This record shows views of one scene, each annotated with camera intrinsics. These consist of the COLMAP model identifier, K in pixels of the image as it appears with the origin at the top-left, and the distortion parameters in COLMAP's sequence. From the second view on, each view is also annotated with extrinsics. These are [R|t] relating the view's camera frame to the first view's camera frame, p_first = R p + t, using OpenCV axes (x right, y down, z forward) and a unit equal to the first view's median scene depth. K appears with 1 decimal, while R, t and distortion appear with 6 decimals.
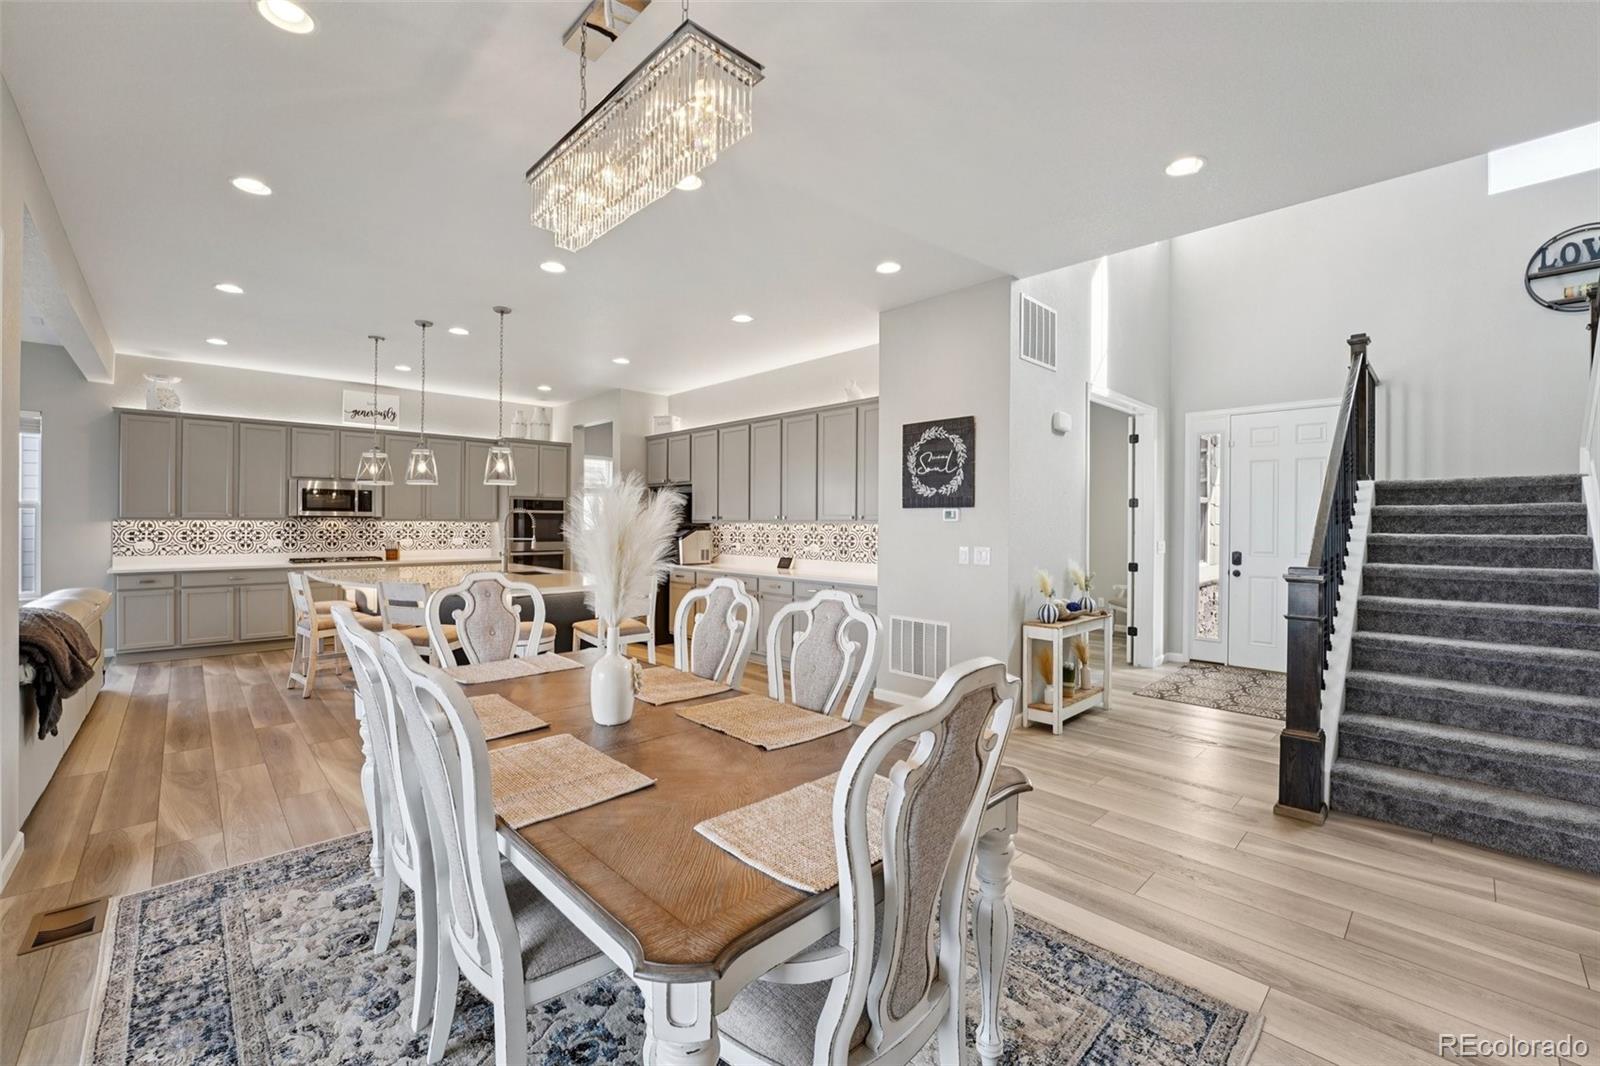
lens RADIAL K [[658.3, 0, 769.3], [0, 658.3, 519.5], [0, 0, 1]] dist [-0.011204, 0.003011]
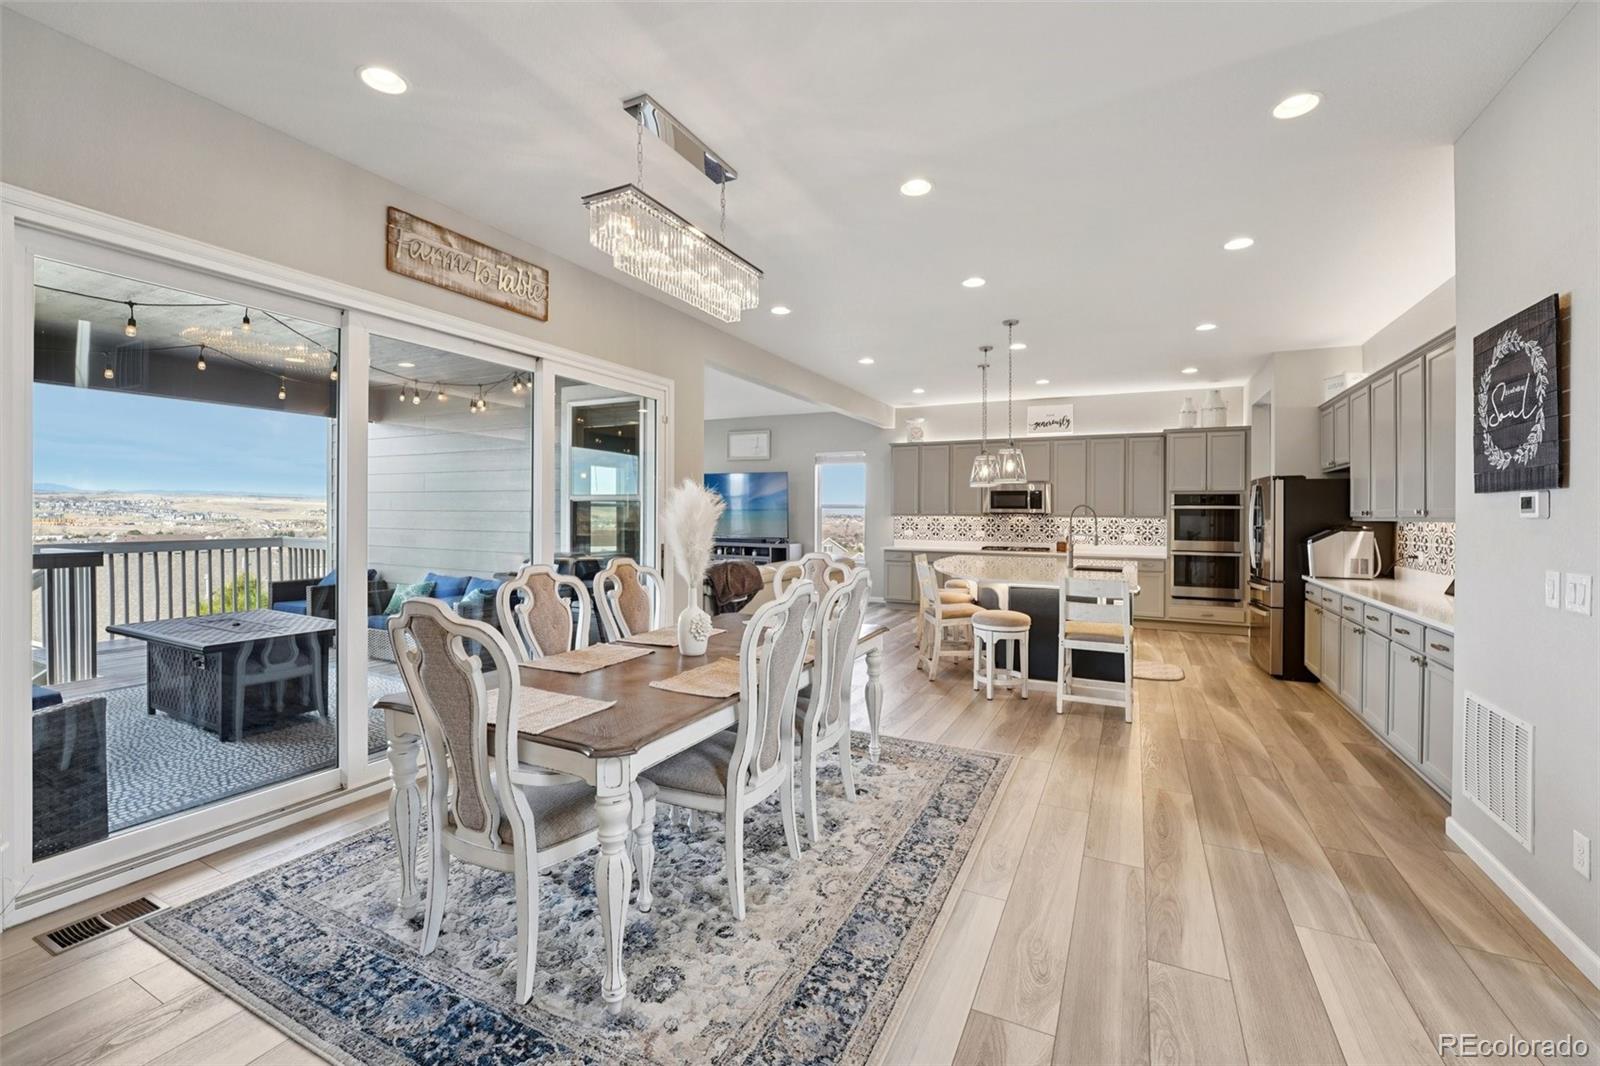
lens RADIAL K [[658.3, 0, 801.9], [0, 658.3, 509.3], [0, 0, 1]] dist [-0.011204, 0.003011]
pose [[0.361601, -0.008593, -0.932293, 0.375726], [-0.003023, 0.999941, -0.010389, 0.002583], [0.932328, 0.006575, 0.361554, 0.219831]]
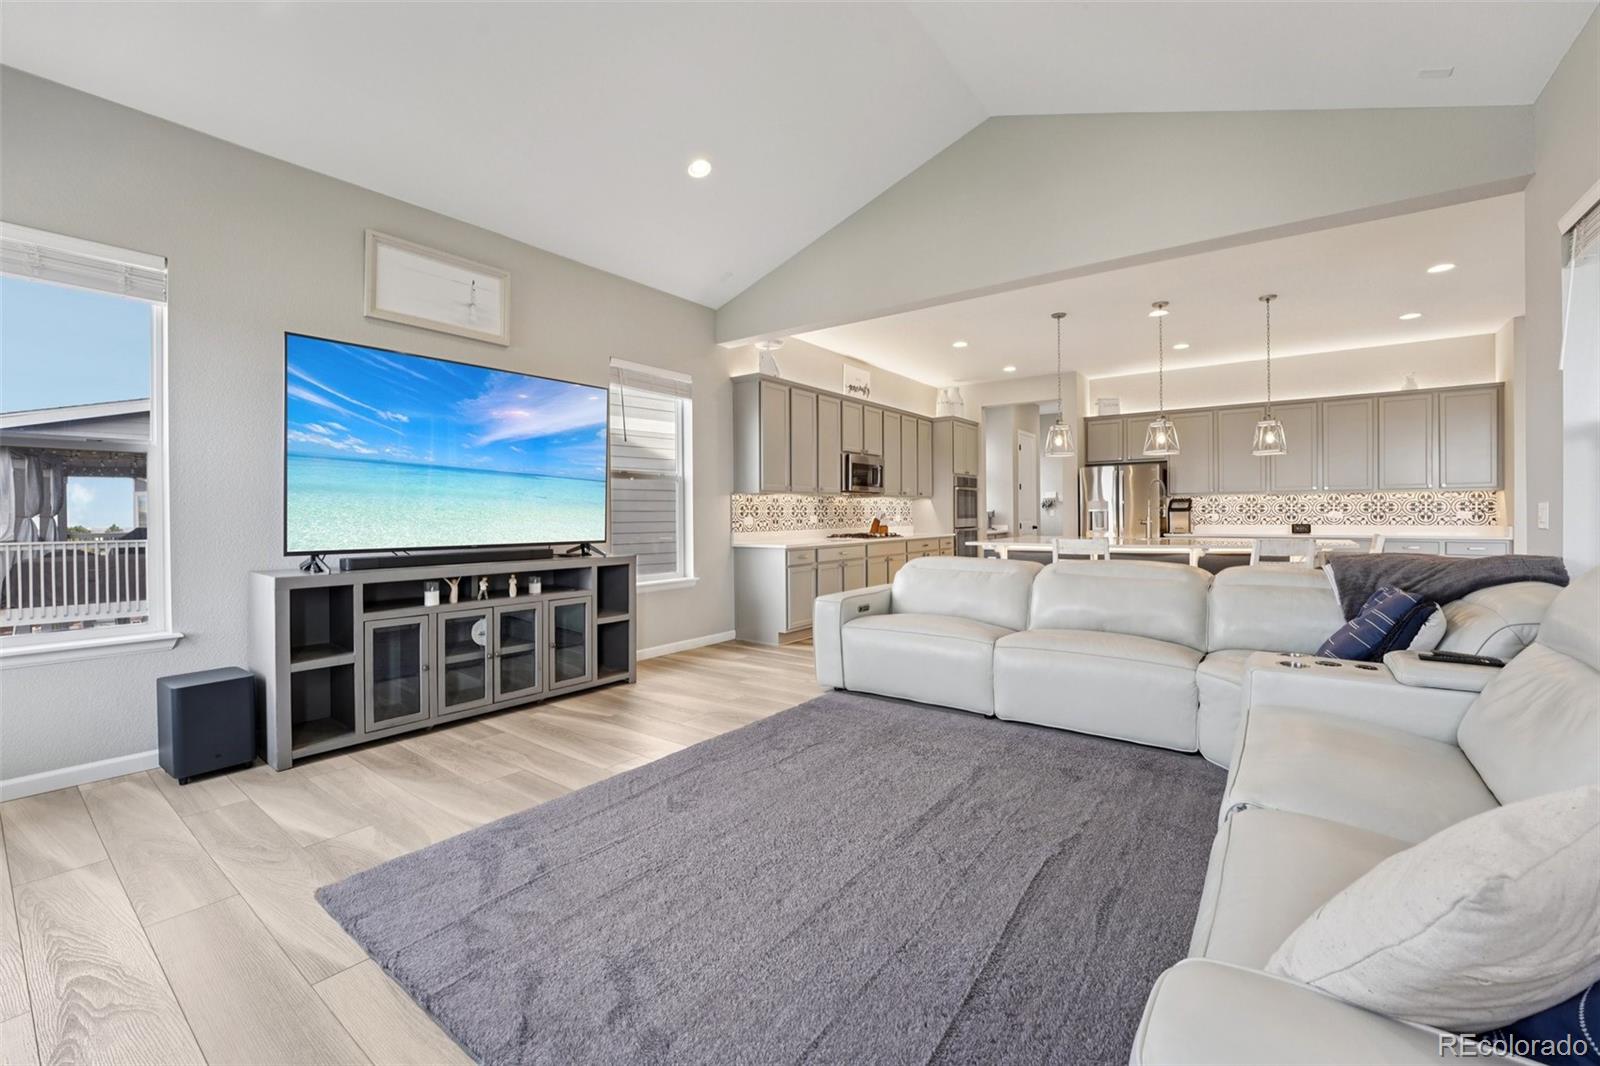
lens RADIAL K [[658.3, 0, 808.7], [0, 658.3, 516.0], [0, 0, 1]] dist [-0.011204, 0.003011]
pose [[0.981409, -0.012626, 0.191510, -1.063783], [0.010812, 0.999886, 0.010515, 0.023745], [-0.191621, -0.008249, 0.981434, 0.040872]]
